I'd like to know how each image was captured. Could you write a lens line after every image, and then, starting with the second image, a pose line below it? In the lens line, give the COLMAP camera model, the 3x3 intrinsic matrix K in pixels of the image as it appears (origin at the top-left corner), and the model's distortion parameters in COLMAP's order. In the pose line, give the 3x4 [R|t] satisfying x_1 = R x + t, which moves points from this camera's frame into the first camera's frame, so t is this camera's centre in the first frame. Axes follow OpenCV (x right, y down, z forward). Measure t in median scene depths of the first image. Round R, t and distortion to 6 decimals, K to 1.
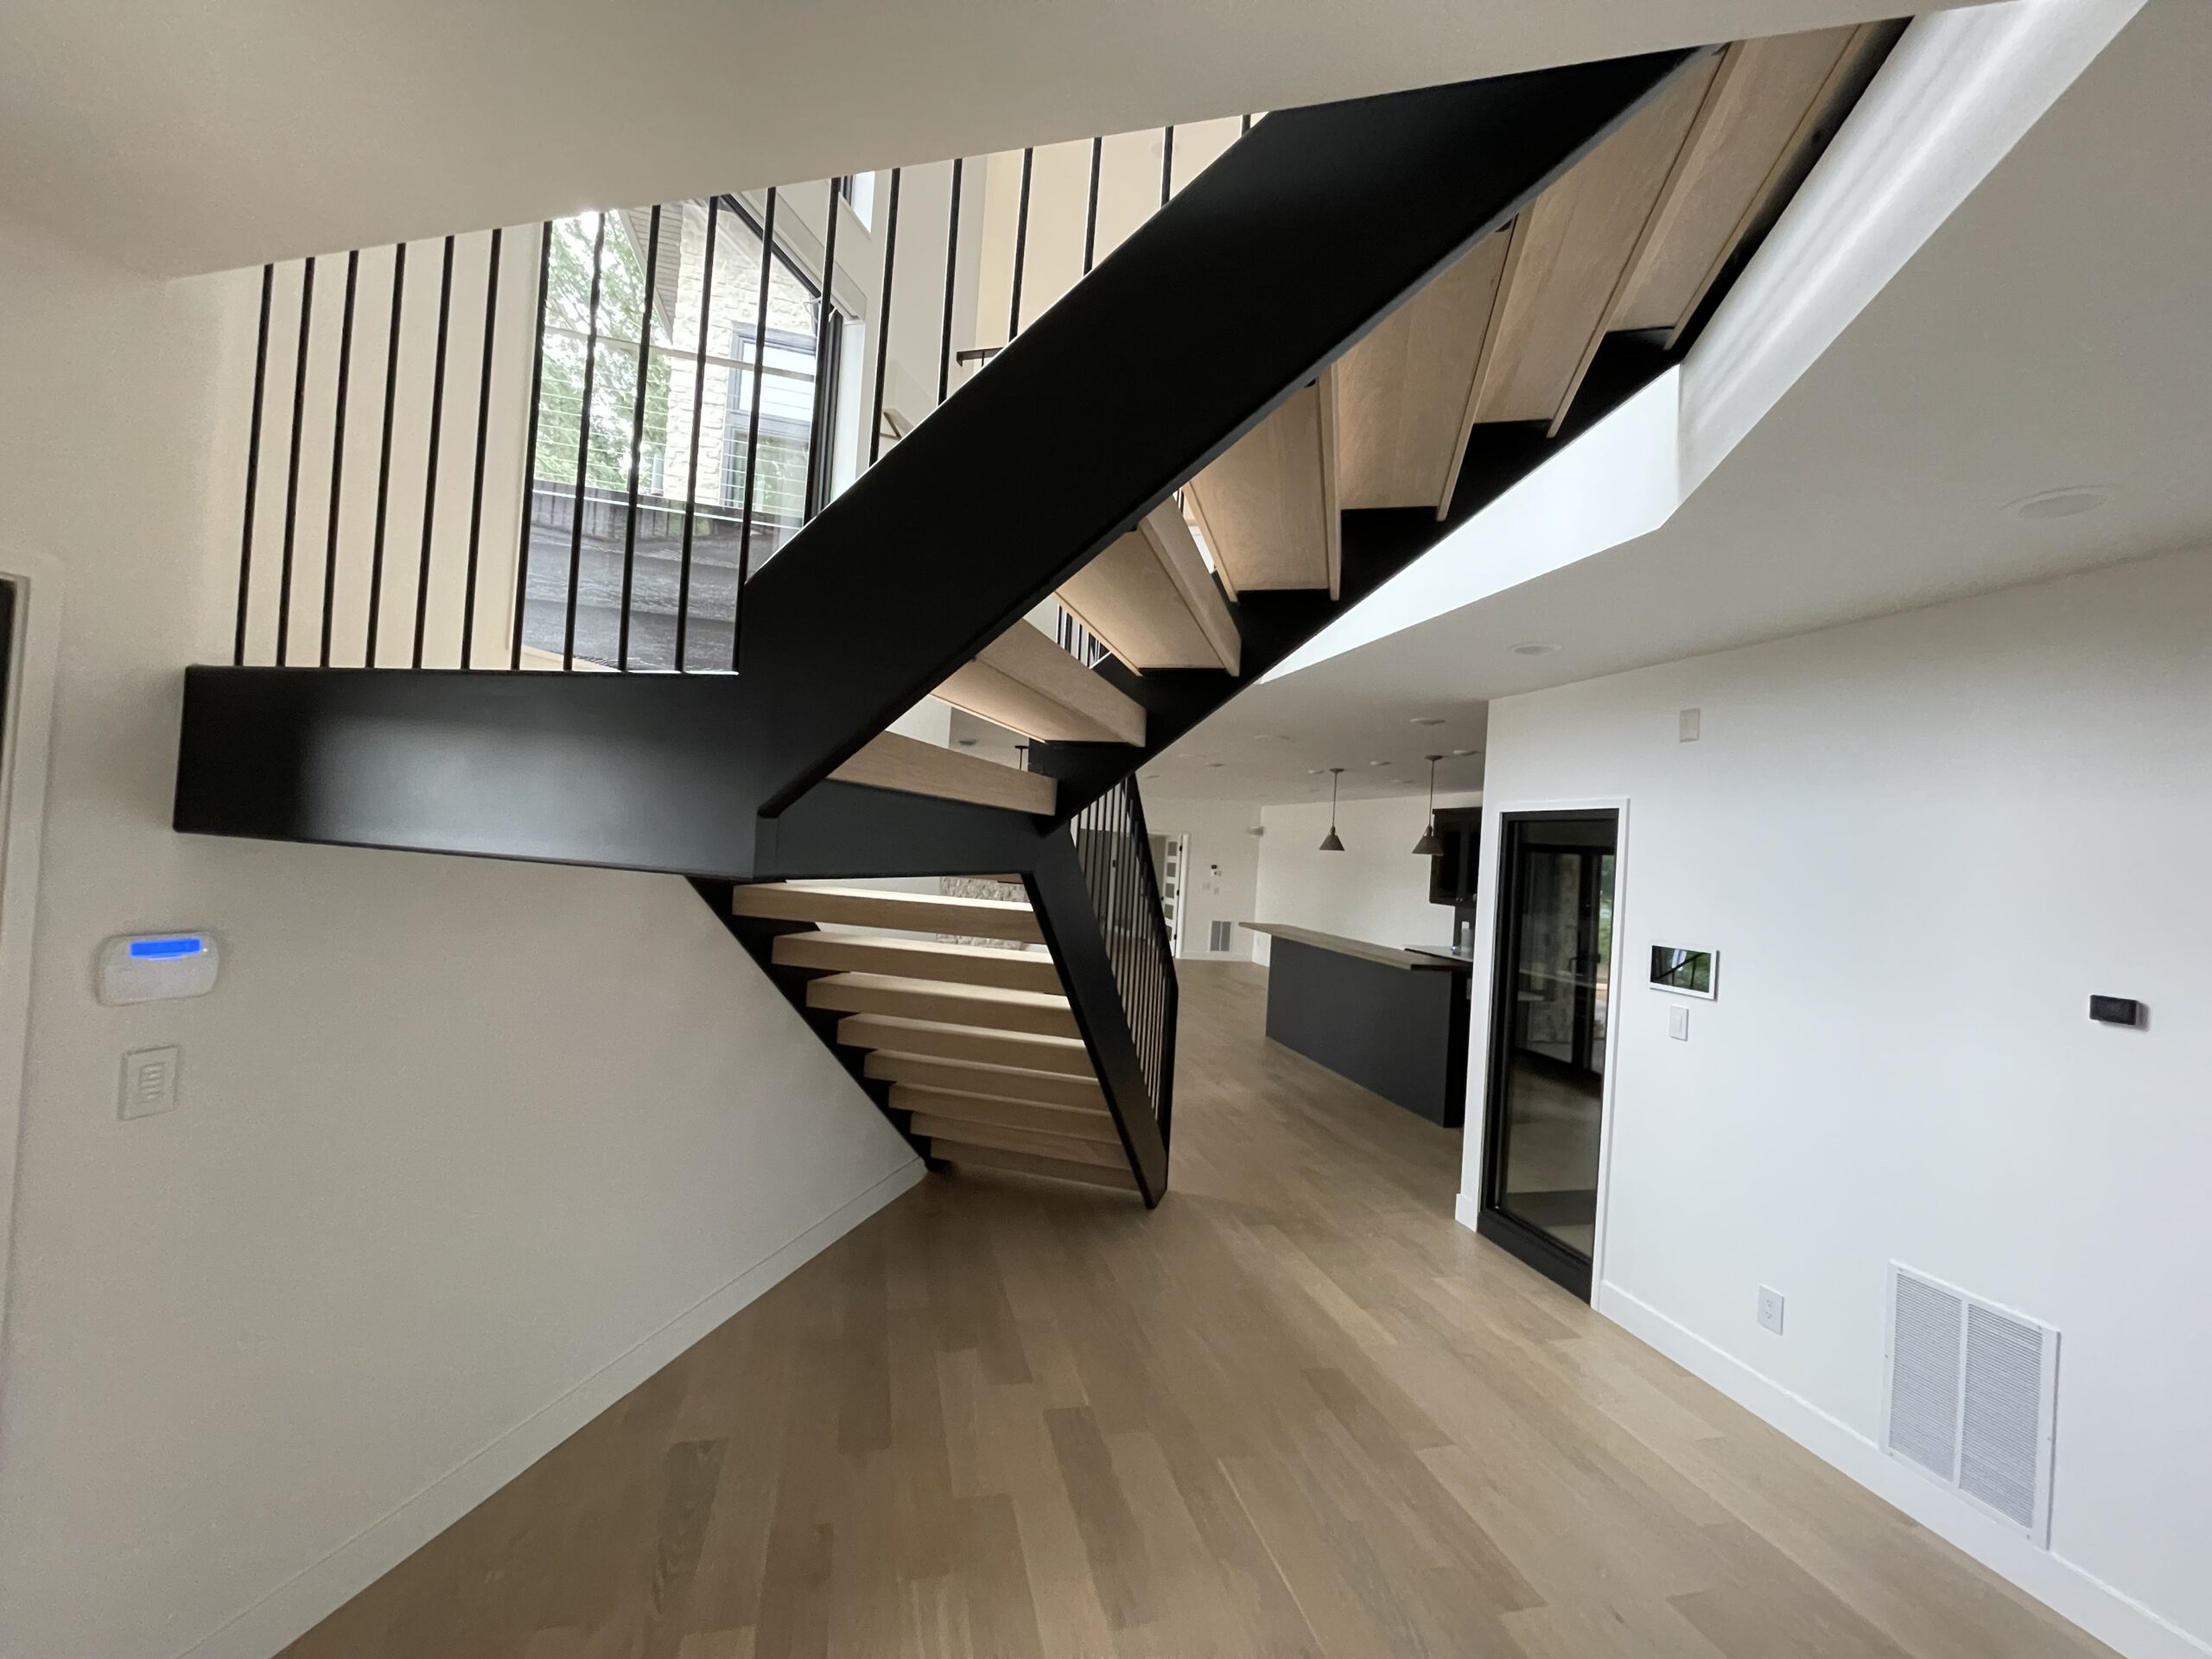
lens RADIAL K [[901.0, 0, 1111.1], [0, 901.0, 827.8], [0, 0, 1]] dist [-0.000742, -0.000012]
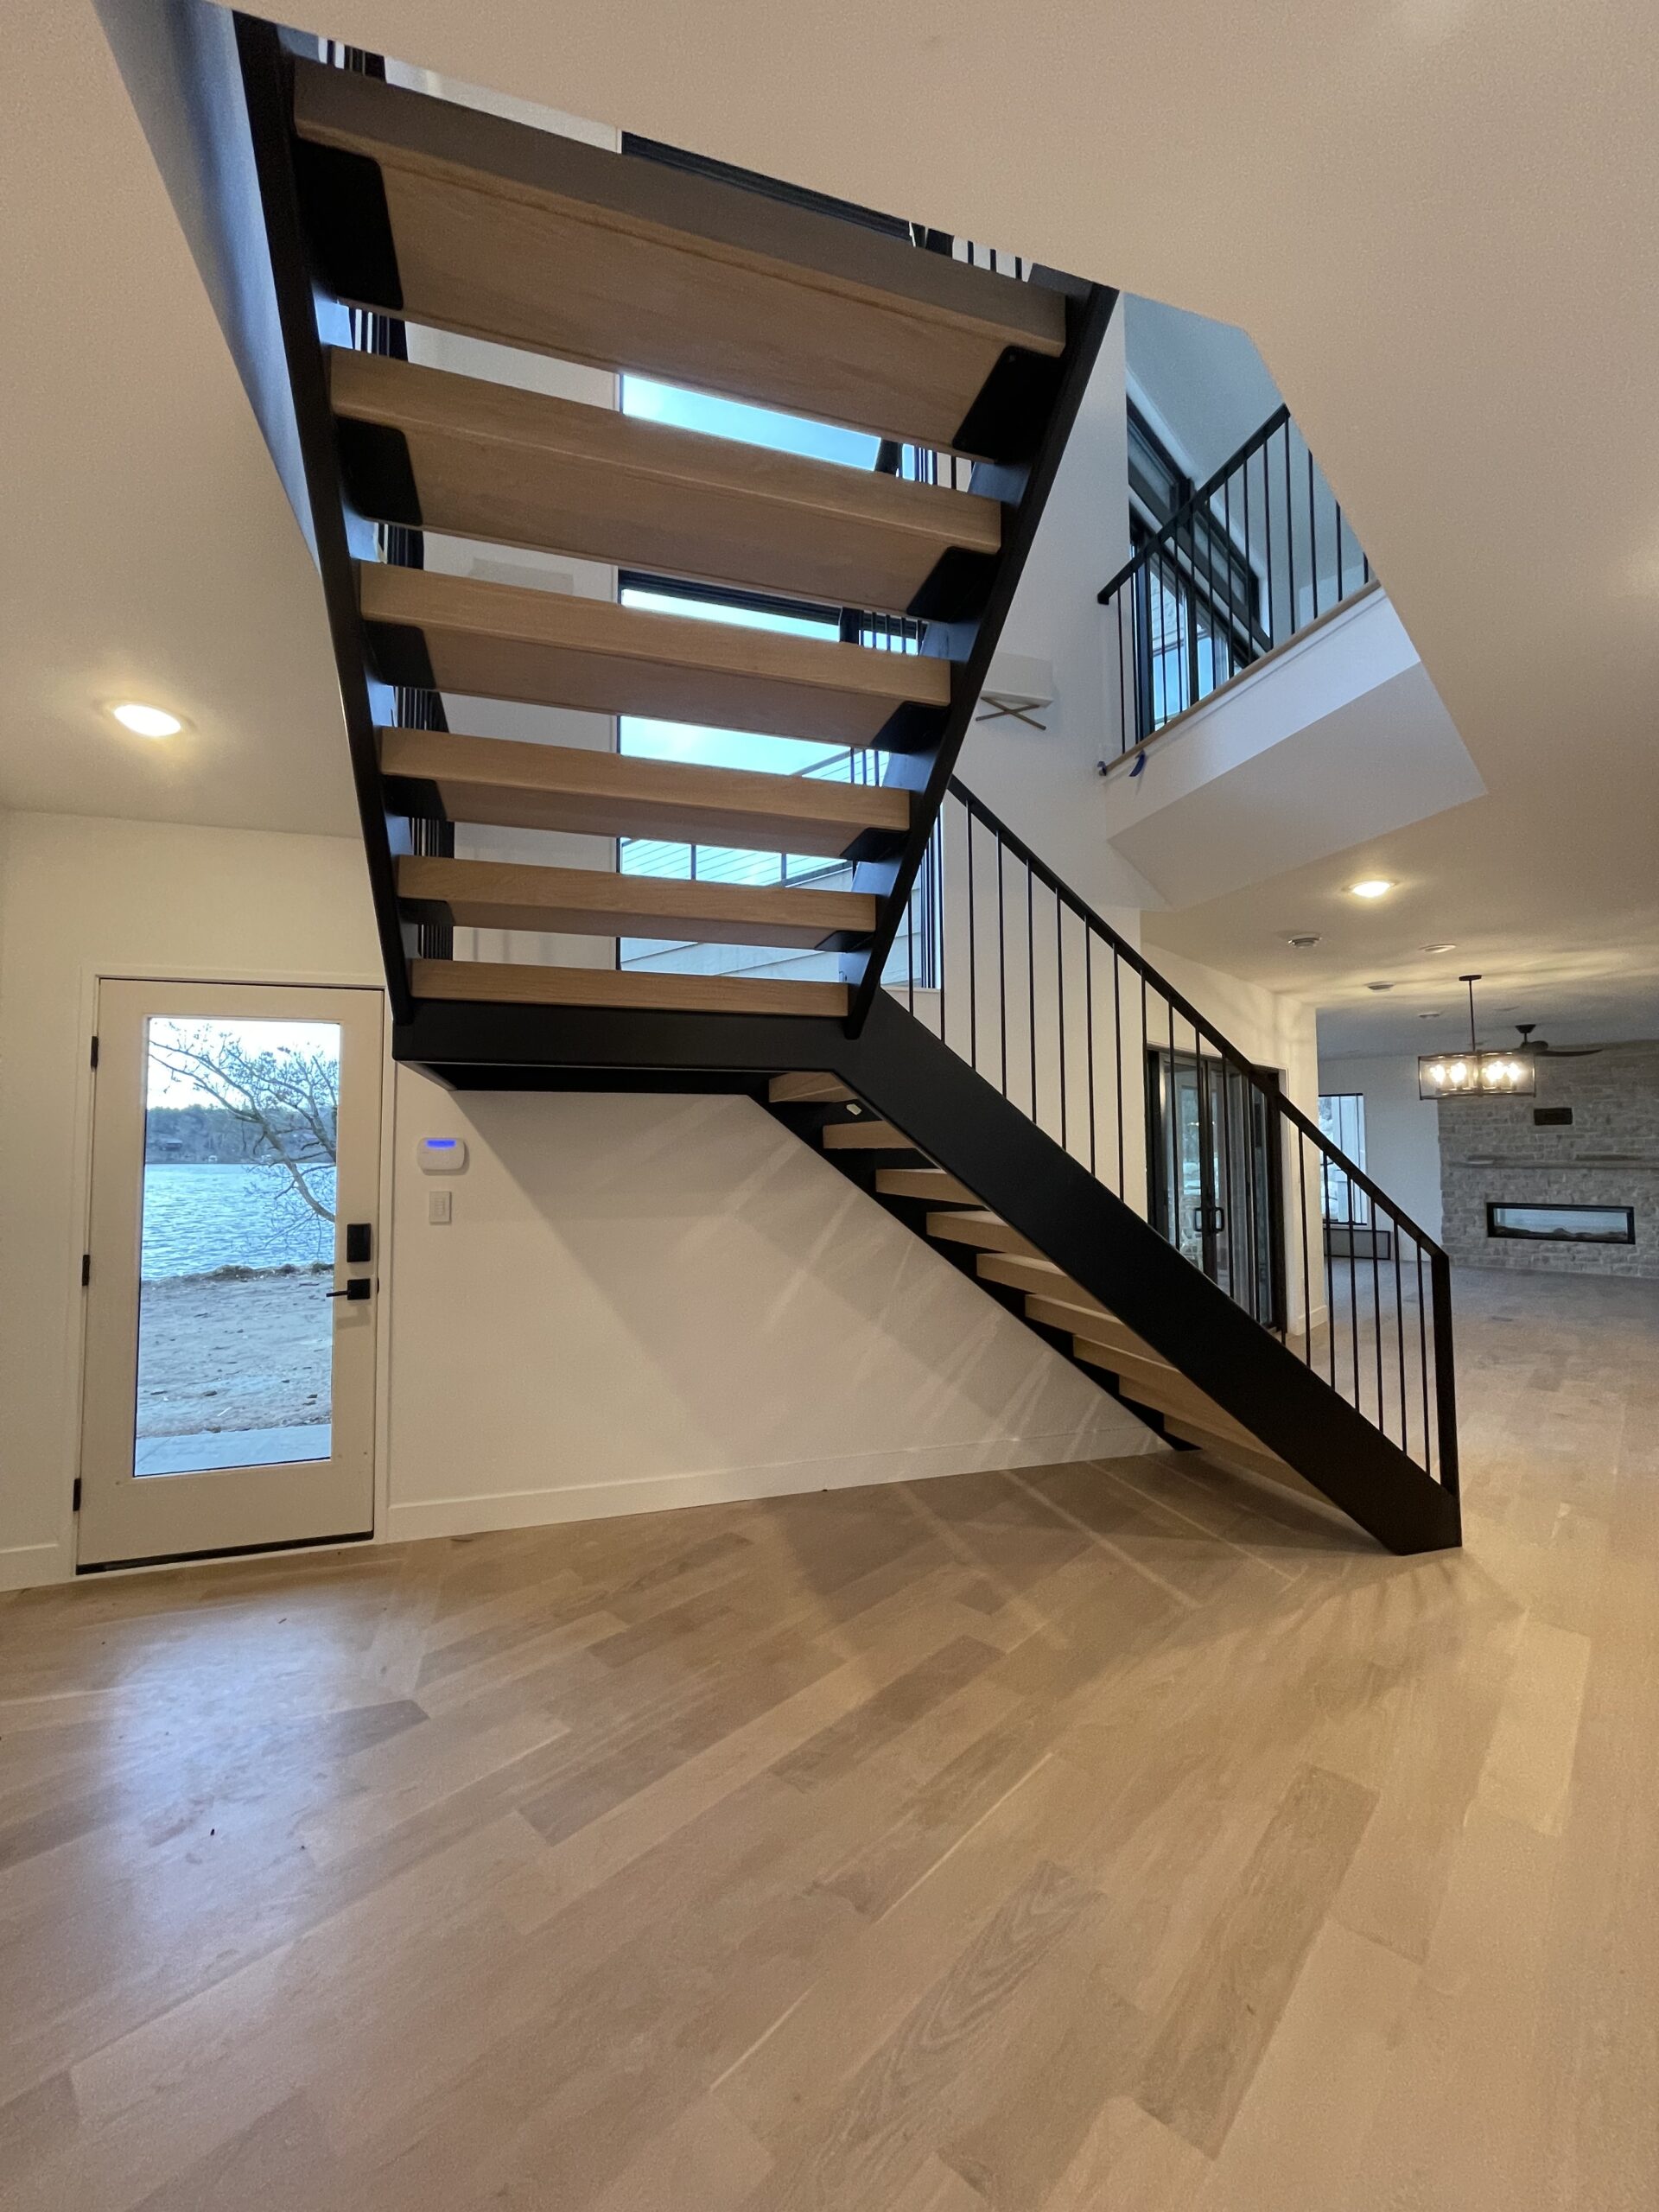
lens RADIAL K [[901.0, 0, 824.5], [0, 901.0, 1095.8], [0, 0, 1]] dist [-0.000742, -0.000012]
pose [[0.526248, -0.120503, -0.841750, 0.543316], [0.059947, 0.992702, -0.104635, 0.128695], [0.848216, 0.004604, 0.529631, 0.275078]]
